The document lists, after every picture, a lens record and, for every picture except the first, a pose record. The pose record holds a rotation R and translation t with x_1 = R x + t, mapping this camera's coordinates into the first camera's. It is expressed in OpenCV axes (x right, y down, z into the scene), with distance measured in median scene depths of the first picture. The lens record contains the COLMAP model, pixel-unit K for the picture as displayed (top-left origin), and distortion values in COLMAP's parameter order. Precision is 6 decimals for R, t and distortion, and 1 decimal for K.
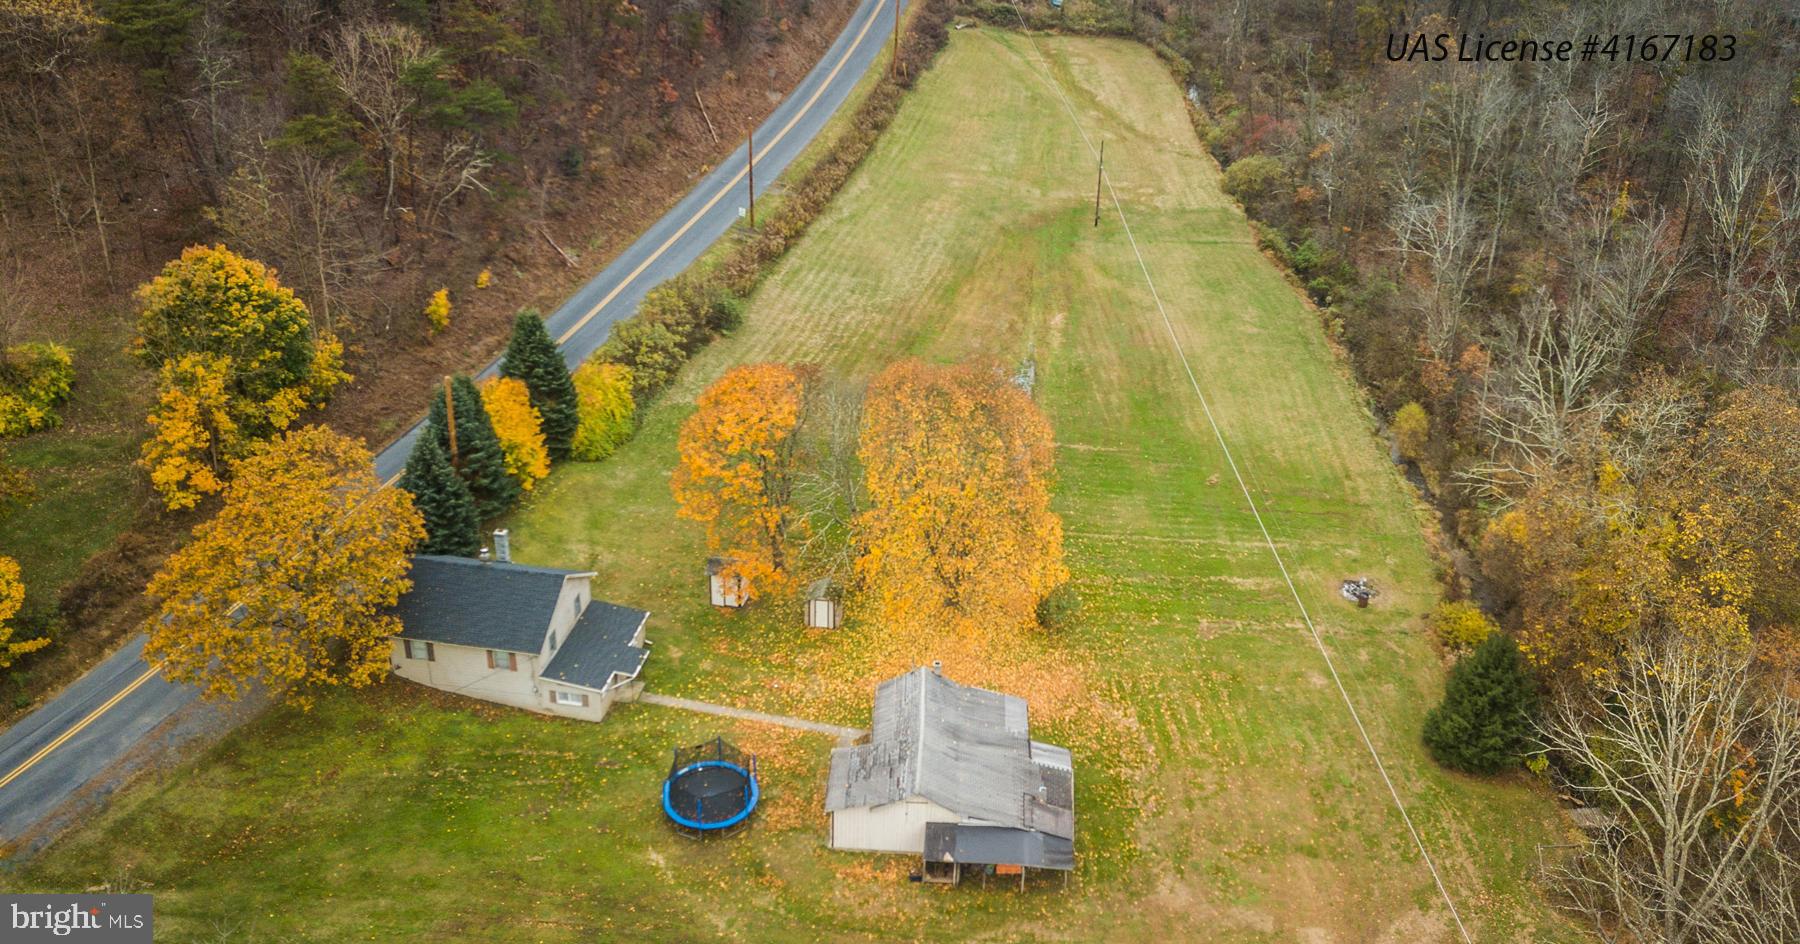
lens RADIAL K [[1530.8, 0, 1026.7], [0, 1530.8, 359.6], [0, 0, 1]] dist [0.049302, -0.013599]
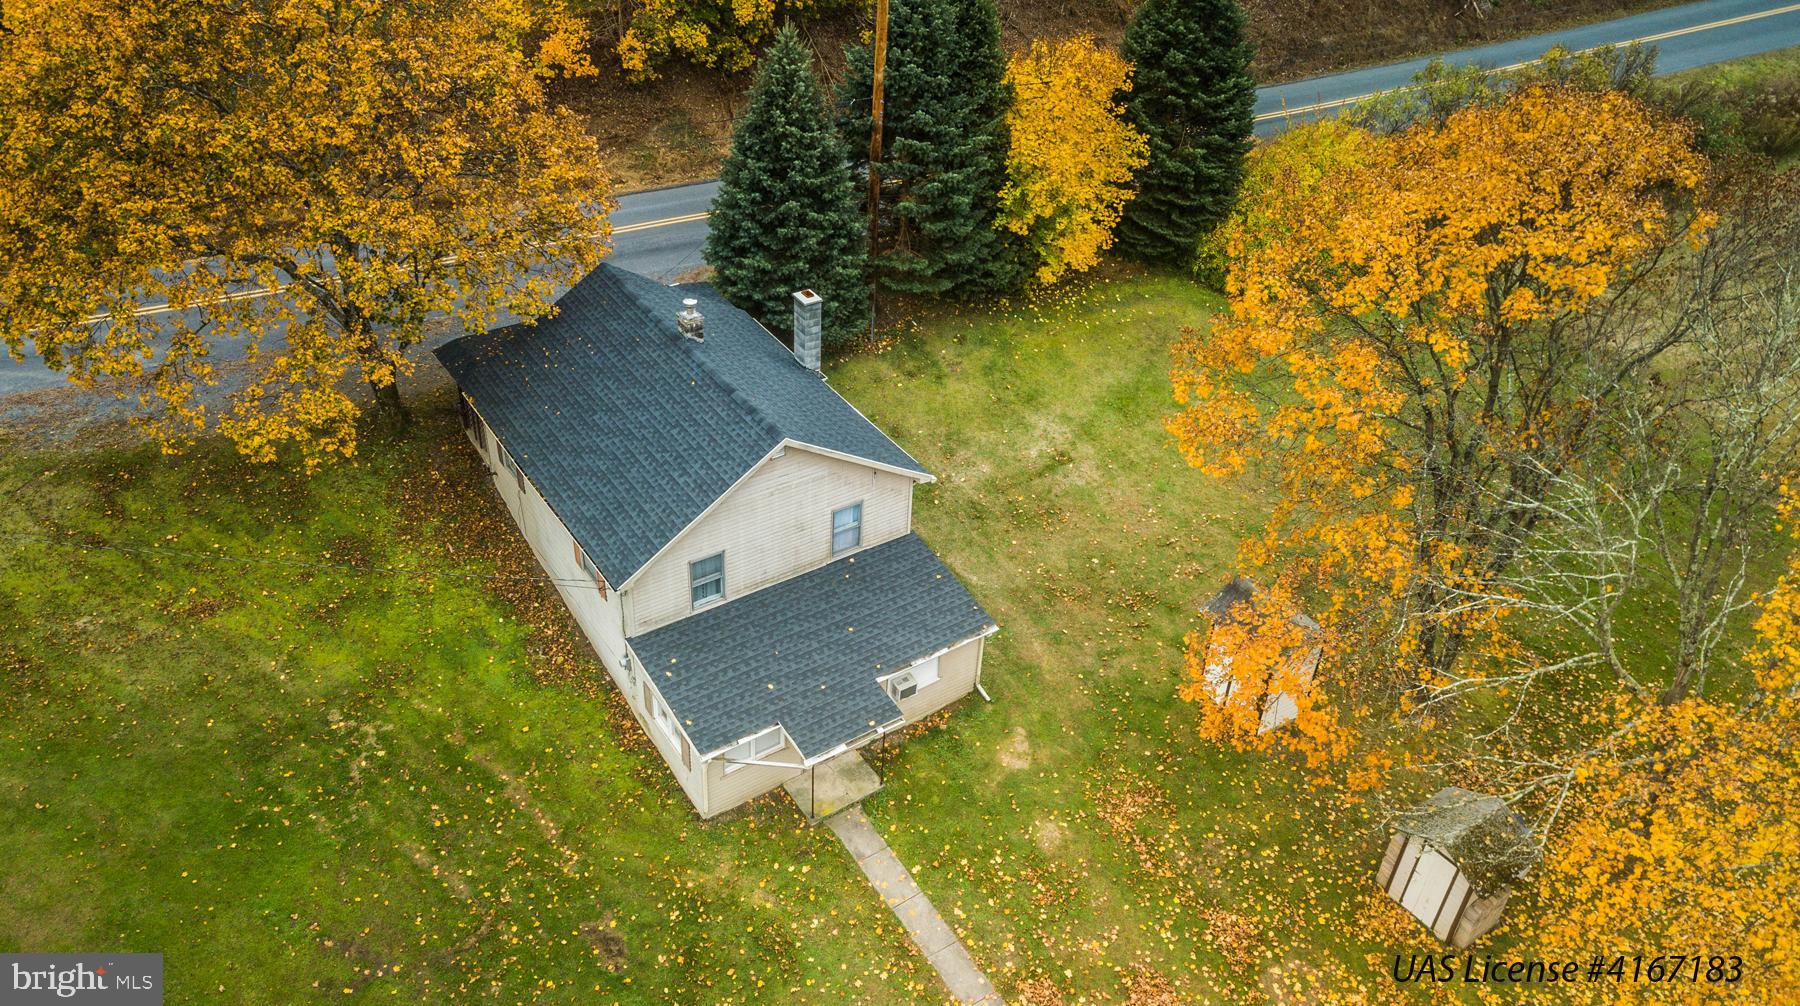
lens RADIAL K [[1401.9, 0, 900.0], [0, 1401.9, 503.0], [0, 0, 1]] dist [0.043882, 0.002533]
pose [[0.653063, 0.425292, -0.626605, -0.052922], [-0.336372, 0.904219, 0.263140, 0.049416], [0.678500, 0.038926, 0.733569, 0.691542]]
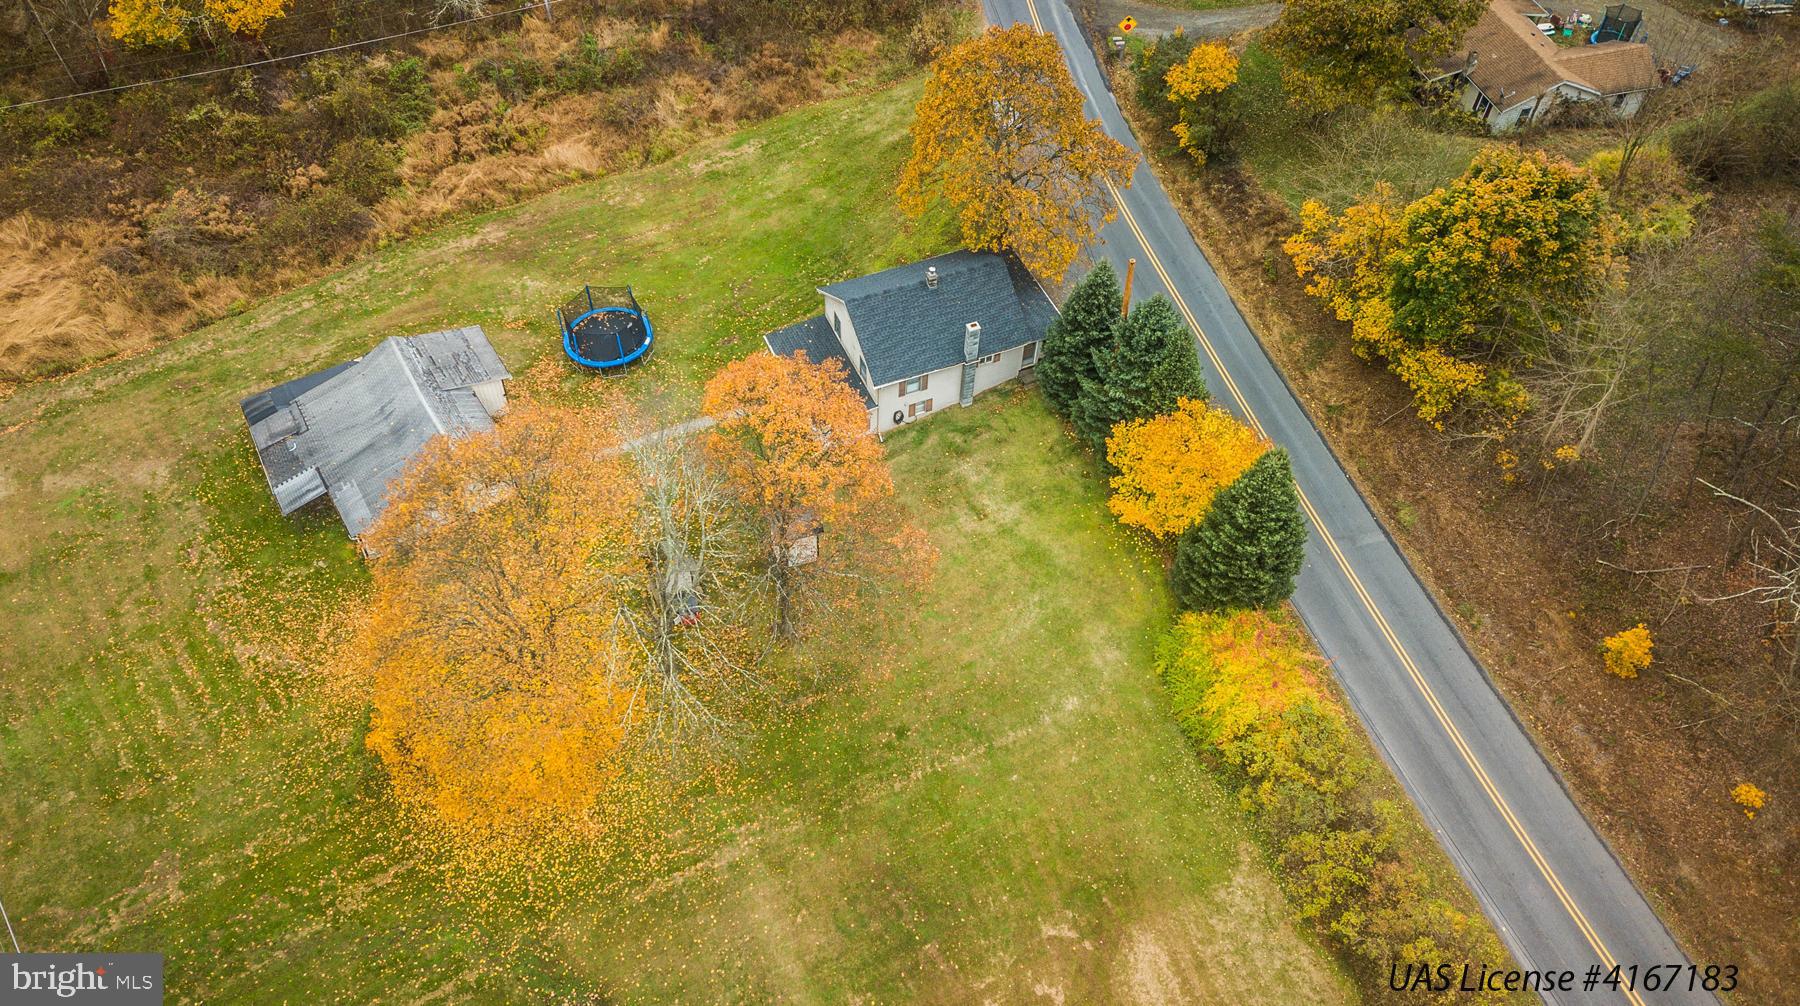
lens RADIAL K [[1401.9, 0, 900.0], [0, 1401.9, 503.0], [0, 0, 1]] dist [0.043882, 0.002533]
pose [[-0.860961, 0.333190, -0.384358, 0.029622], [-0.291066, 0.296988, 0.909439, -0.532571], [0.417165, 0.894865, -0.158715, 1.127007]]
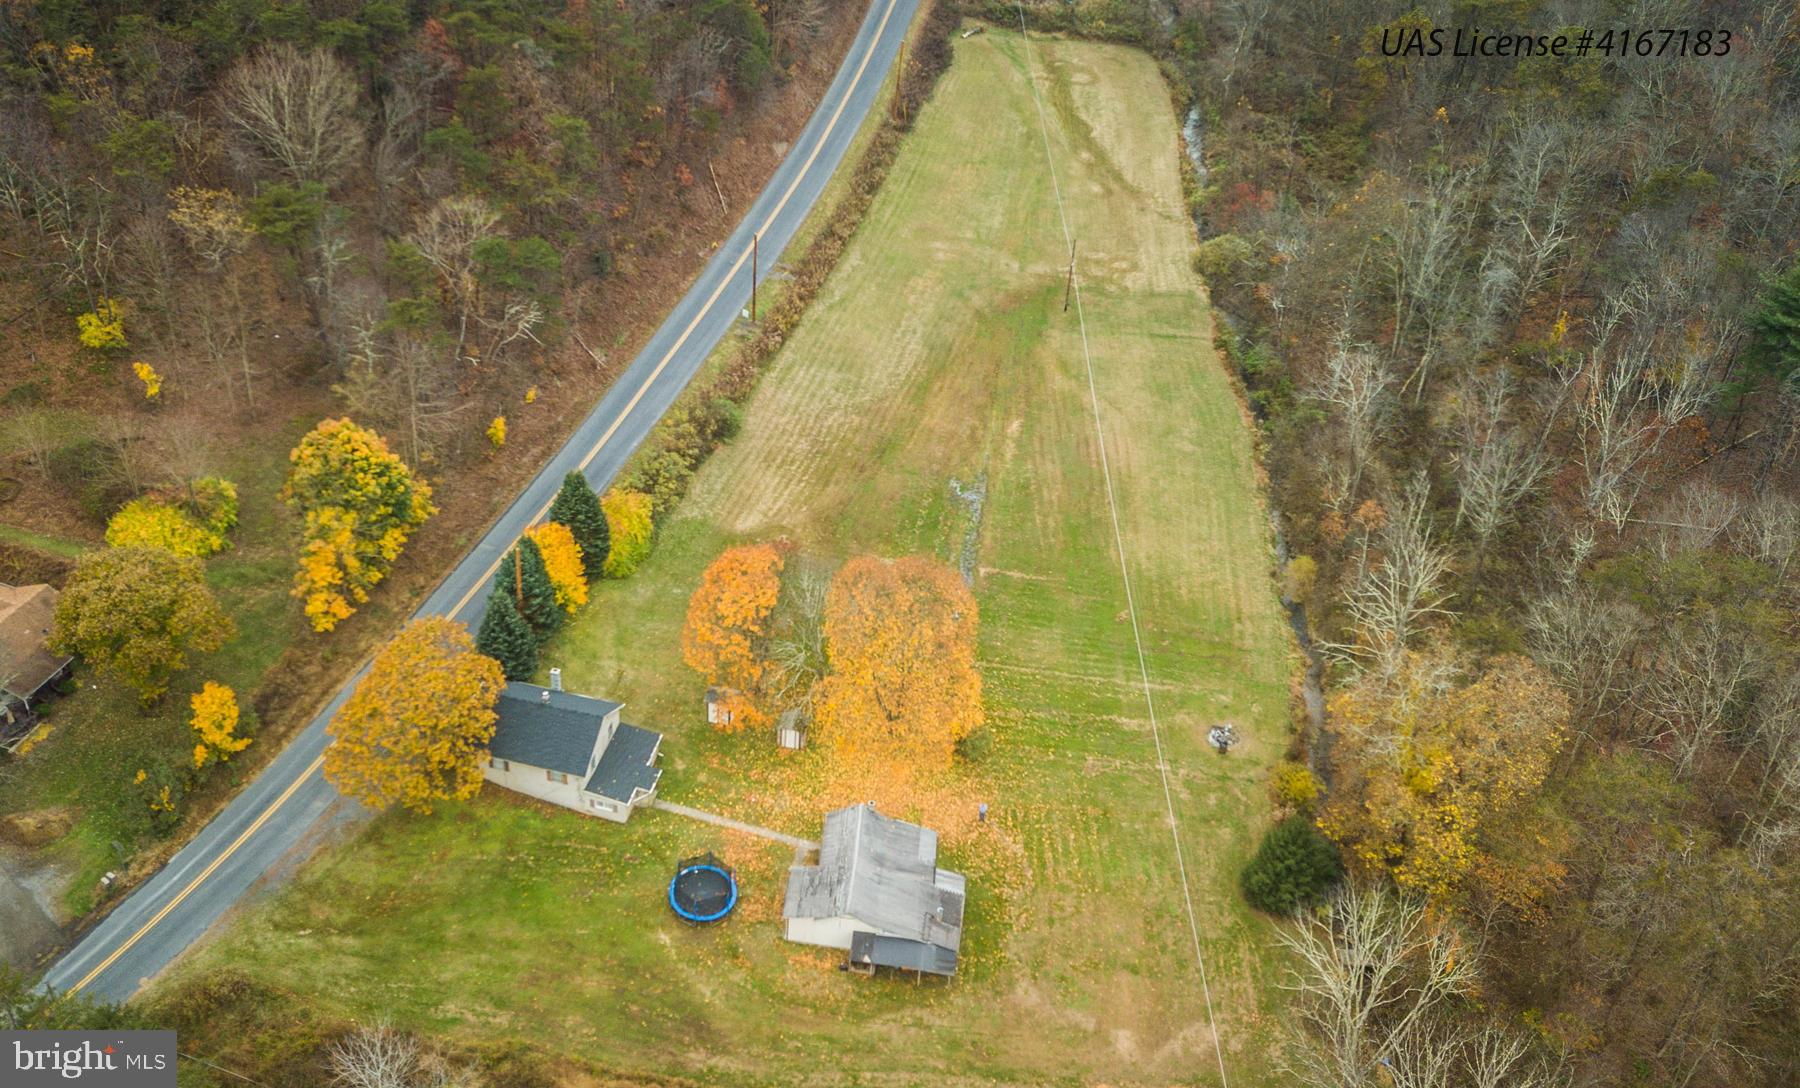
lens RADIAL K [[1712.0, 0, 895.4], [0, 1712.0, 435.3], [0, 0, 1]] dist [0.135758, -0.419749]
pose [[0.993839, 0.069288, -0.086510, 0.063270], [-0.054868, 0.985727, 0.159158, -0.323977], [0.096303, -0.153431, 0.983456, -0.387798]]
